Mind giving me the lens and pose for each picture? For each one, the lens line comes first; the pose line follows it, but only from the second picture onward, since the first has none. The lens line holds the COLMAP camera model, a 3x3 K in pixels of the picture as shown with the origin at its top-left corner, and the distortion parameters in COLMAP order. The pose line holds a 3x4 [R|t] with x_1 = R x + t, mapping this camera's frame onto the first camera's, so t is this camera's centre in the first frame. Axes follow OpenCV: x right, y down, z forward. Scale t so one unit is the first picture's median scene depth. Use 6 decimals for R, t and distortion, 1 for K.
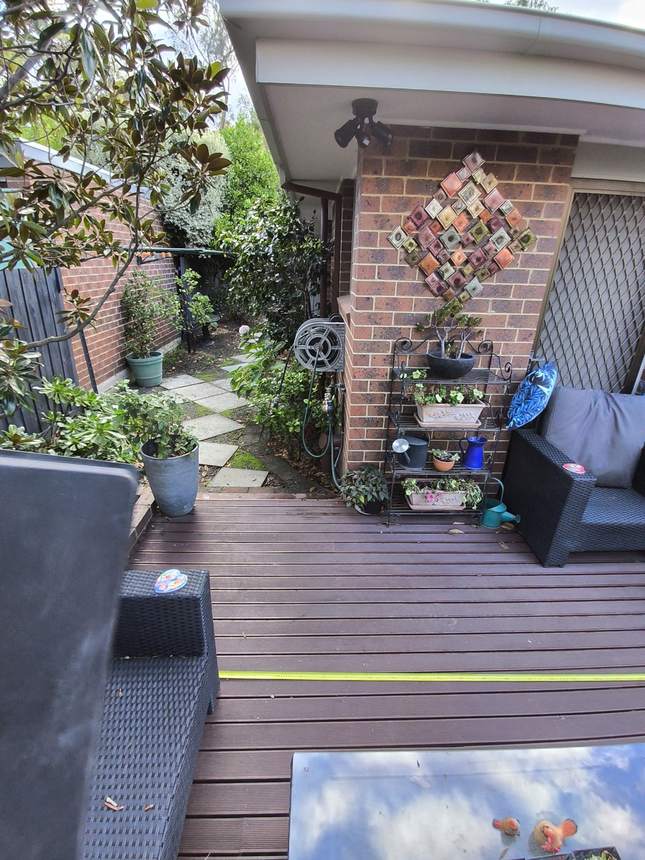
lens RADIAL K [[384.1, 0, 327.6], [0, 384.1, 435.5], [0, 0, 1]] dist [-0.007097, -0.001895]
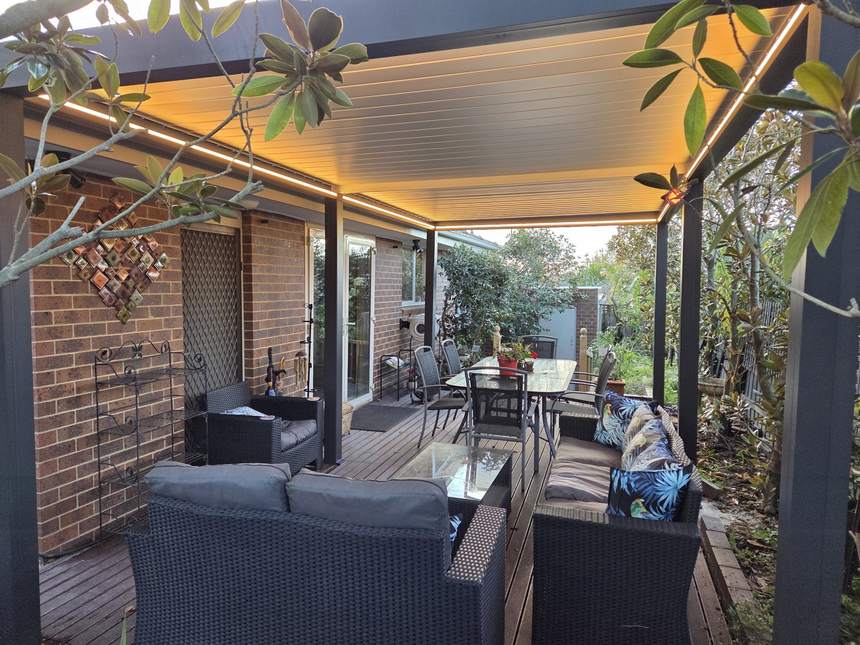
lens RADIAL K [[567.4, 0, 424.3], [0, 567.4, 313.8], [0, 0, 1]] dist [0.059585, -0.050119]
pose [[0.338007, -0.067652, 0.938709, -0.931772], [0.389441, 0.918069, -0.074064, 0.114960], [-0.856789, 0.390606, 0.336660, -0.283277]]
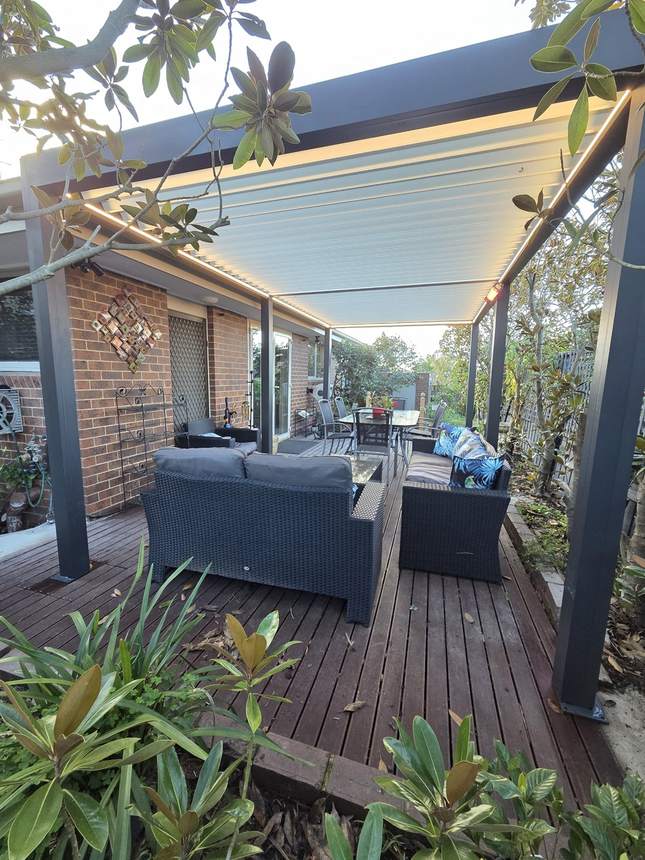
lens RADIAL K [[350.1, 0, 321.3], [0, 350.1, 426.1], [0, 0, 1]] dist [-0.007124, 0.001809]
pose [[0.329470, -0.145990, 0.932811, -0.879166], [0.383356, 0.923555, 0.009139, 0.204150], [-0.862837, 0.354588, 0.360250, -0.168317]]
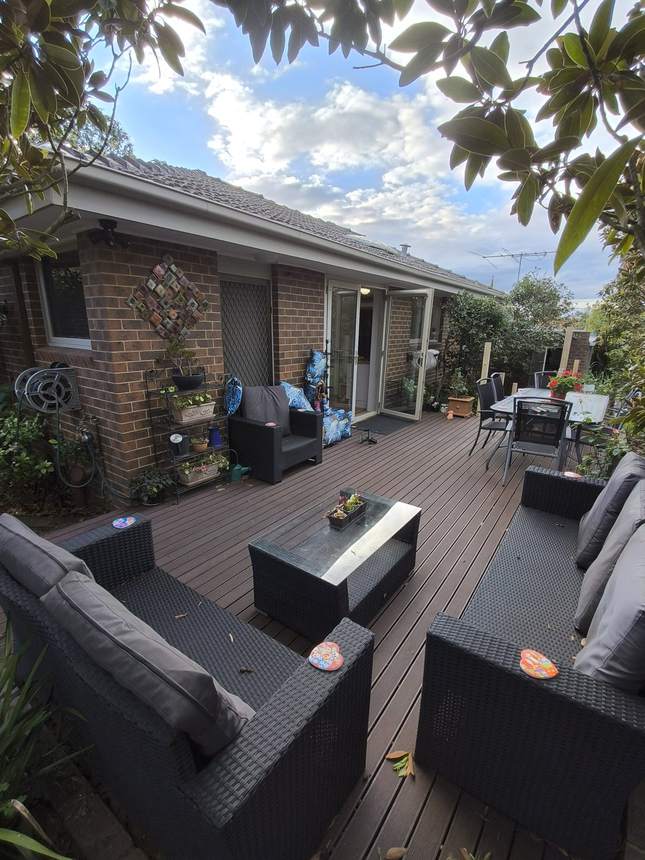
lens RADIAL K [[384.1, 0, 318.3], [0, 384.1, 431.7], [0, 0, 1]] dist [-0.007097, -0.001895]
pose [[0.620660, -0.221791, 0.752057, -0.561445], [0.321620, 0.946768, 0.013786, 0.155641], [-0.715082, 0.233320, 0.658953, -0.341957]]
